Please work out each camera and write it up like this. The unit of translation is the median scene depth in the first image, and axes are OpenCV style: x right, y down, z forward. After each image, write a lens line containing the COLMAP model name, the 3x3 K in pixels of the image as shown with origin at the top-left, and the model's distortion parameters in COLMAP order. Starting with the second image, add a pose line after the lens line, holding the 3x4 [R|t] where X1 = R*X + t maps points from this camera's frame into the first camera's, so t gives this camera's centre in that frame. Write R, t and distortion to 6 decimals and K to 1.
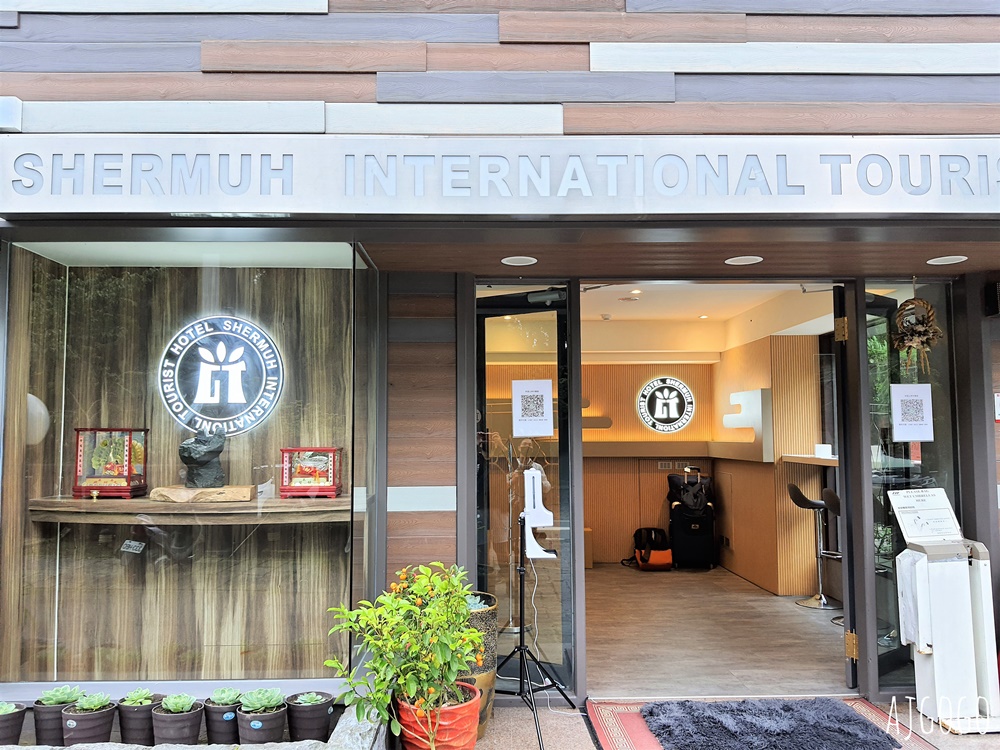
lens RADIAL K [[775.1, 0, 500.3], [0, 775.1, 378.5], [0, 0, 1]] dist [0.004144, -0.005020]
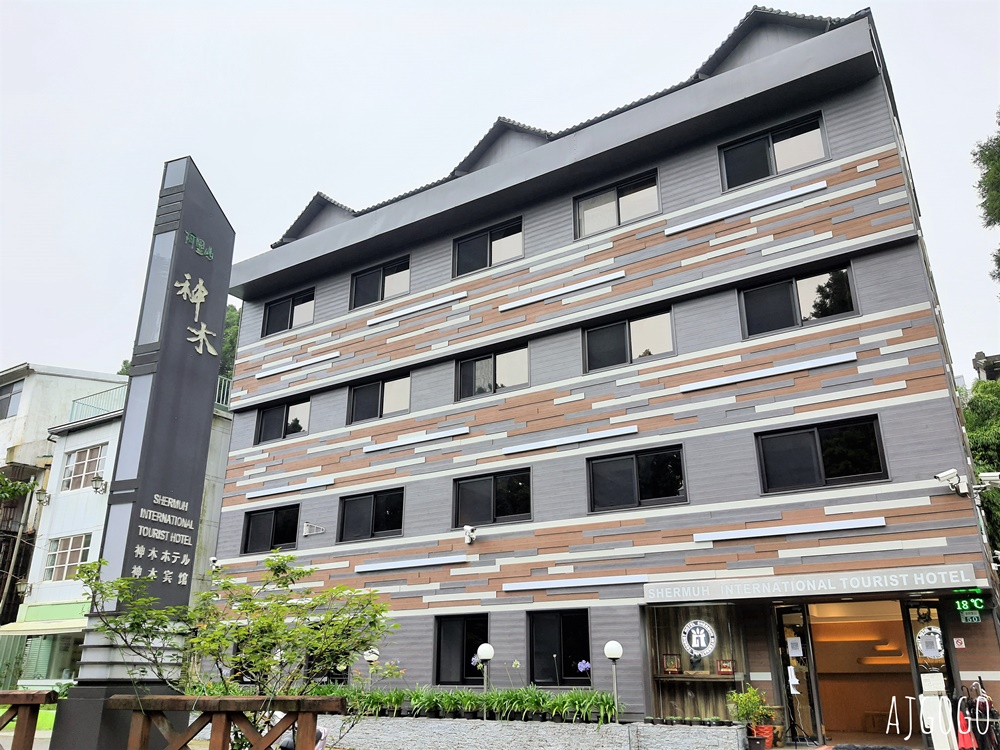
lens RADIAL K [[775.1, 0, 503.8], [0, 775.1, 376.0], [0, 0, 1]] dist [0.004144, -0.005020]
pose [[0.831996, -0.194431, -0.519596, 1.005651], [0.035798, 0.953439, -0.299453, -0.120501], [0.553626, 0.230543, 0.800218, -2.689355]]
